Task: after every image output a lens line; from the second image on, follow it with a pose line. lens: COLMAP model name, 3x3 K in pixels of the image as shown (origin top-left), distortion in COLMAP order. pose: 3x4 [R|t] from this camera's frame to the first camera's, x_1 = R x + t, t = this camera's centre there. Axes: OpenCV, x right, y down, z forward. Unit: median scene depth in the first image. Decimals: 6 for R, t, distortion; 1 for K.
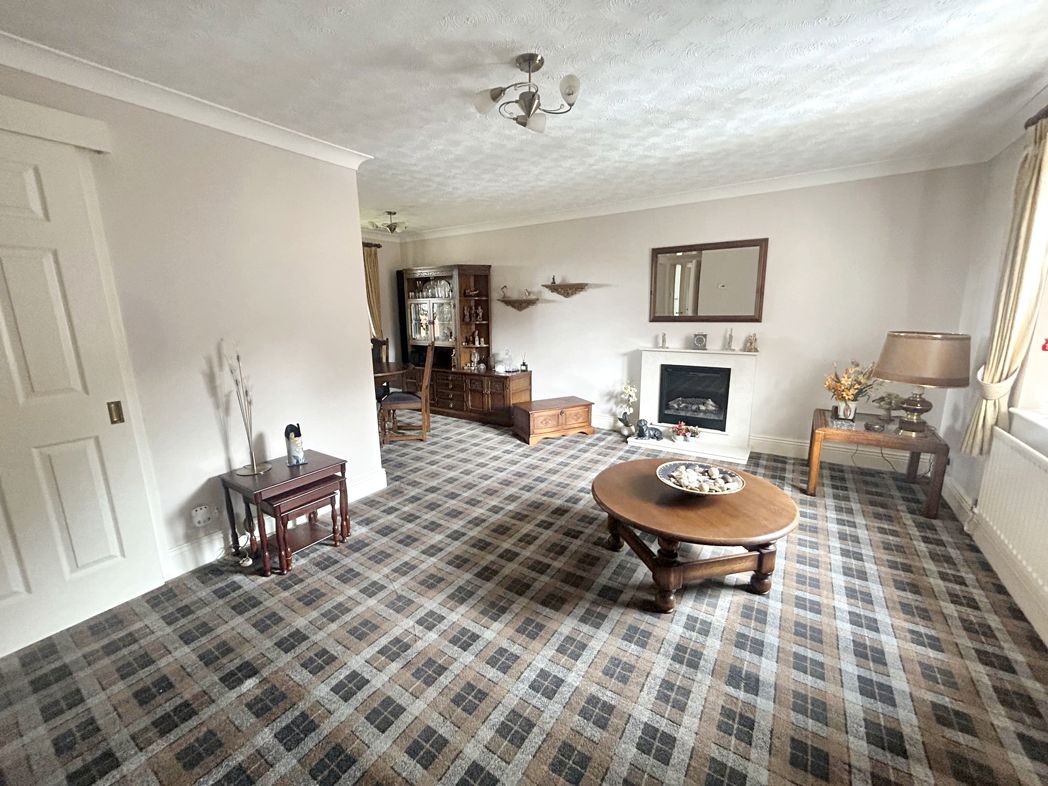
lens RADIAL K [[425.6, 0, 524.0], [0, 425.6, 393.0], [0, 0, 1]] dist [0.009974, 0.000179]
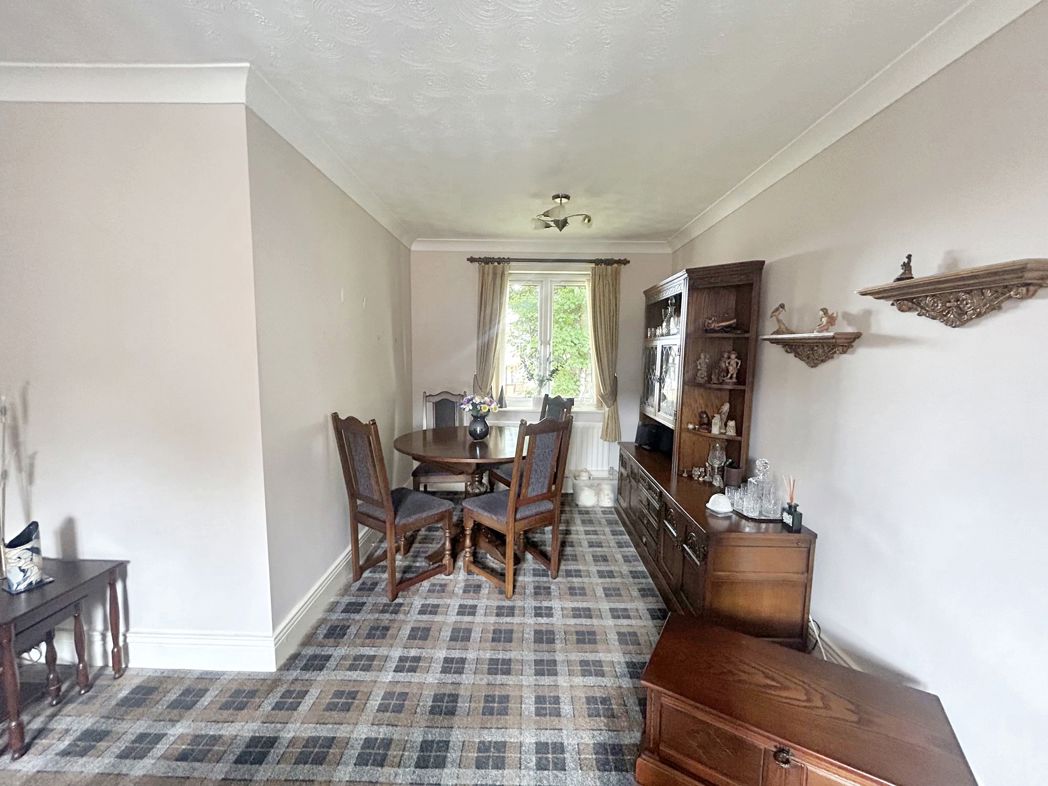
lens RADIAL K [[425.6, 0, 524.0], [0, 425.6, 393.0], [0, 0, 1]] dist [0.009974, 0.000179]
pose [[0.538873, 0.098959, -0.836554, 0.193051], [-0.188083, 0.982141, -0.004974, -0.134176], [0.821121, 0.160022, 0.547862, 0.656121]]
